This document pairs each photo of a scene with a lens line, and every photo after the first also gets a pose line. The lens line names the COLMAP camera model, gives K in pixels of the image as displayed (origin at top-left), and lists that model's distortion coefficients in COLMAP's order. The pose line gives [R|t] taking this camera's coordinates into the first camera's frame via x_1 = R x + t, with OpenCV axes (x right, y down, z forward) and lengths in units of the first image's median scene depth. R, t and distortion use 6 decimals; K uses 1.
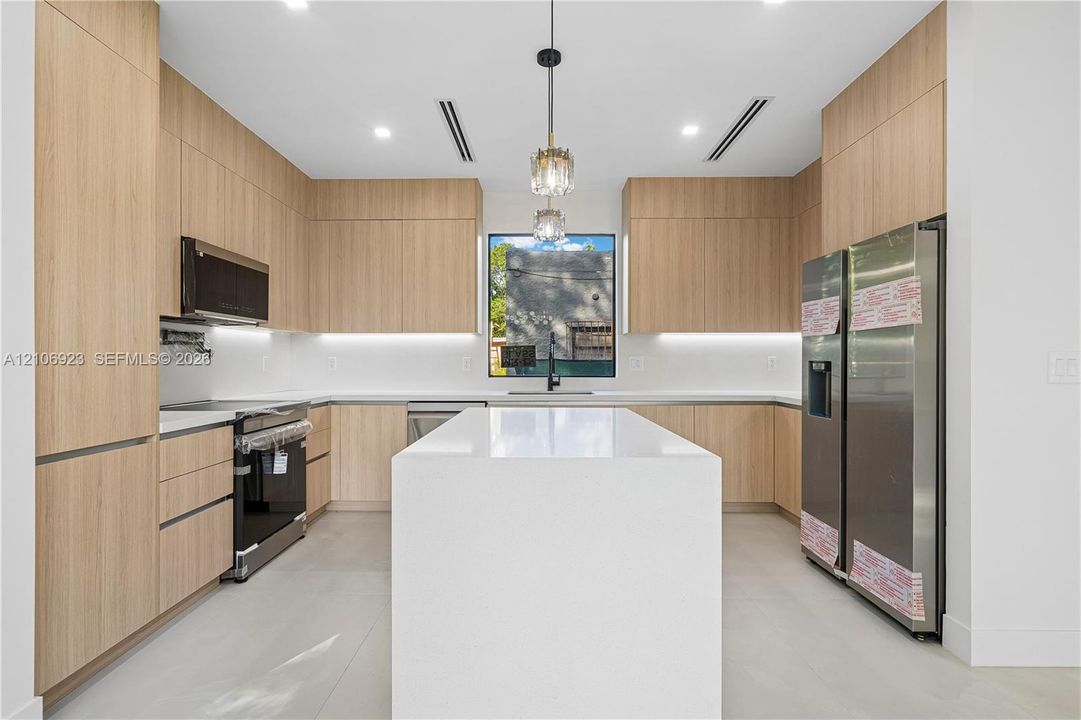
lens RADIAL K [[516.8, 0, 535.0], [0, 516.8, 357.4], [0, 0, 1]] dist [0.001573, 0.000096]
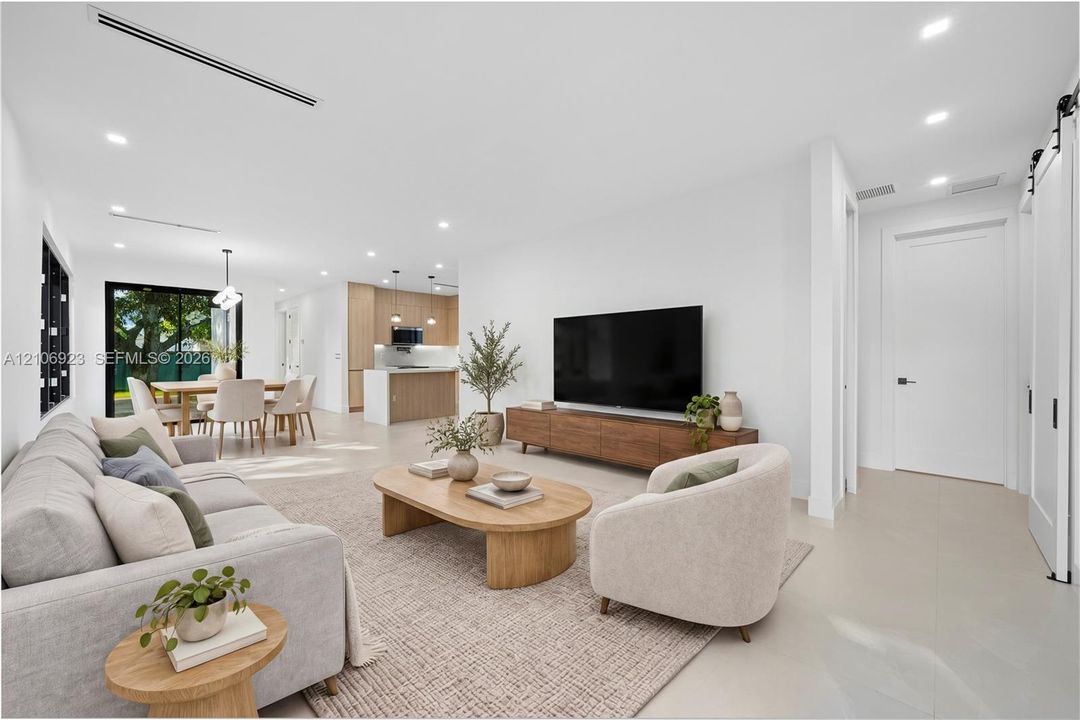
lens RADIAL K [[409.9, 0, 530.2], [0, 409.9, 359.6], [0, 0, 1]] dist [-0.000500, -0.000038]
pose [[0.713256, 0.007278, -0.700866, 2.159670], [0.004965, 0.999869, 0.015435, -0.002614], [0.700886, -0.014489, 0.713126, -0.540164]]
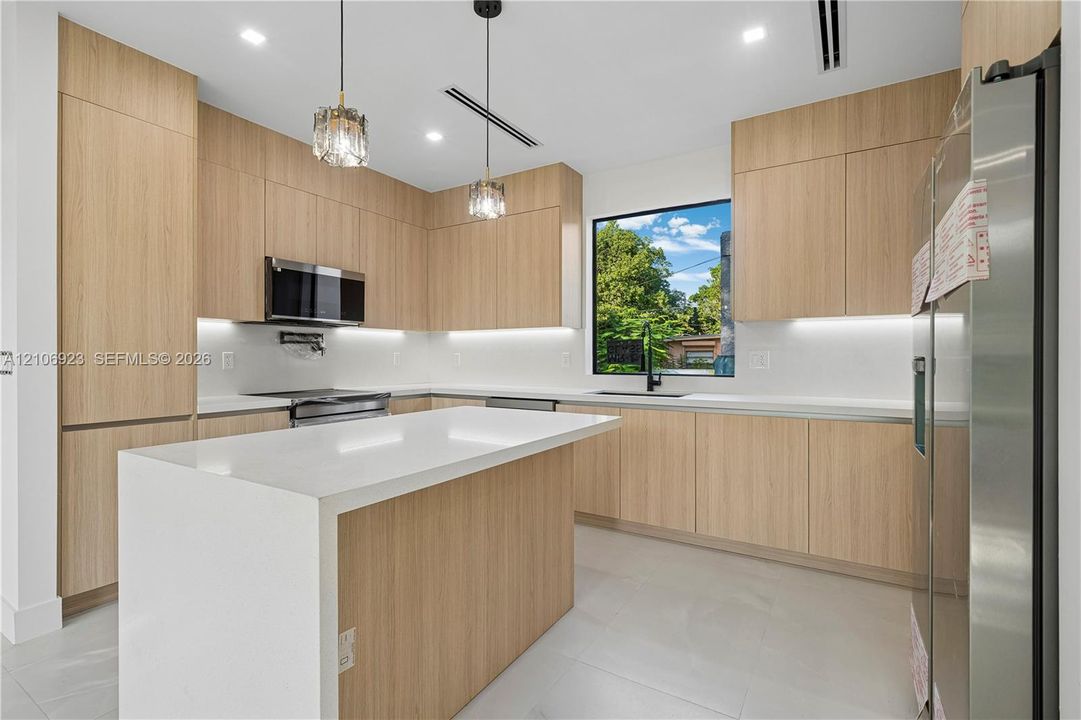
lens RADIAL K [[497.8, 0, 533.9], [0, 497.8, 356.7], [0, 0, 1]] dist [-0.002212, -0.000202]
pose [[0.854338, 0.000265, -0.519718, 0.416749], [0.003689, 0.999972, 0.006573, 0.000911], [0.519705, -0.007533, 0.854313, 0.263428]]
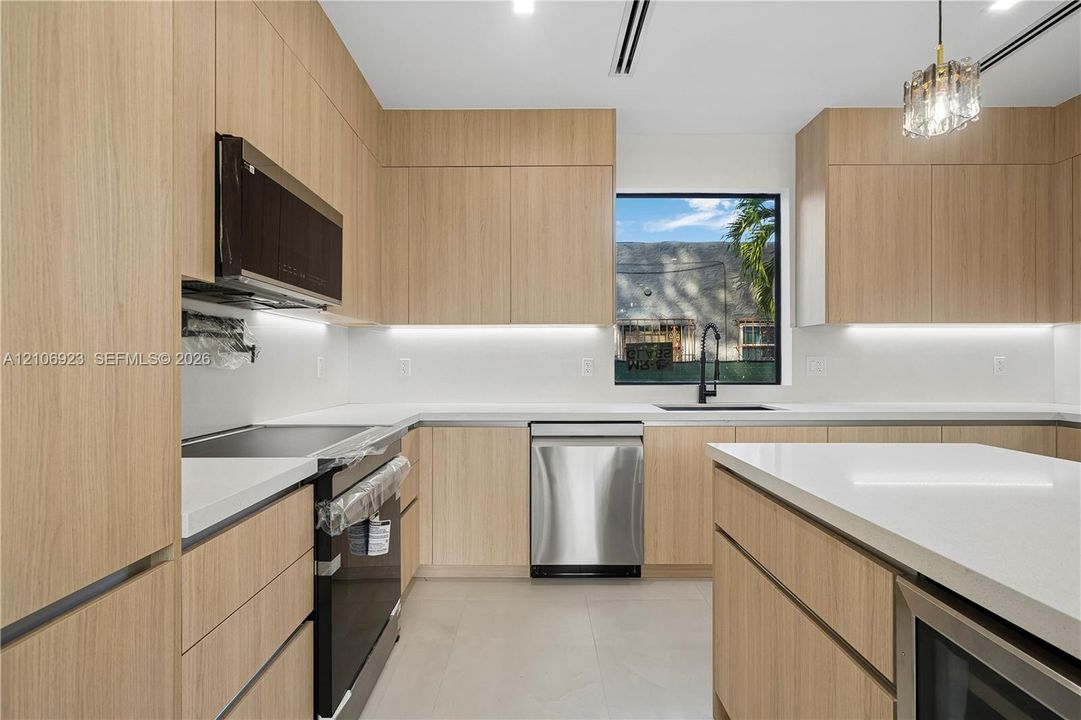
lens RADIAL K [[502.5, 0, 537.2], [0, 502.5, 357.7], [0, 0, 1]] dist [-0.000554, -0.000101]
pose [[0.999952, -0.002049, 0.009603, -0.300137], [0.002085, 0.999991, -0.003758, 0.002126], [-0.009595, 0.003778, 0.999947, 0.401250]]
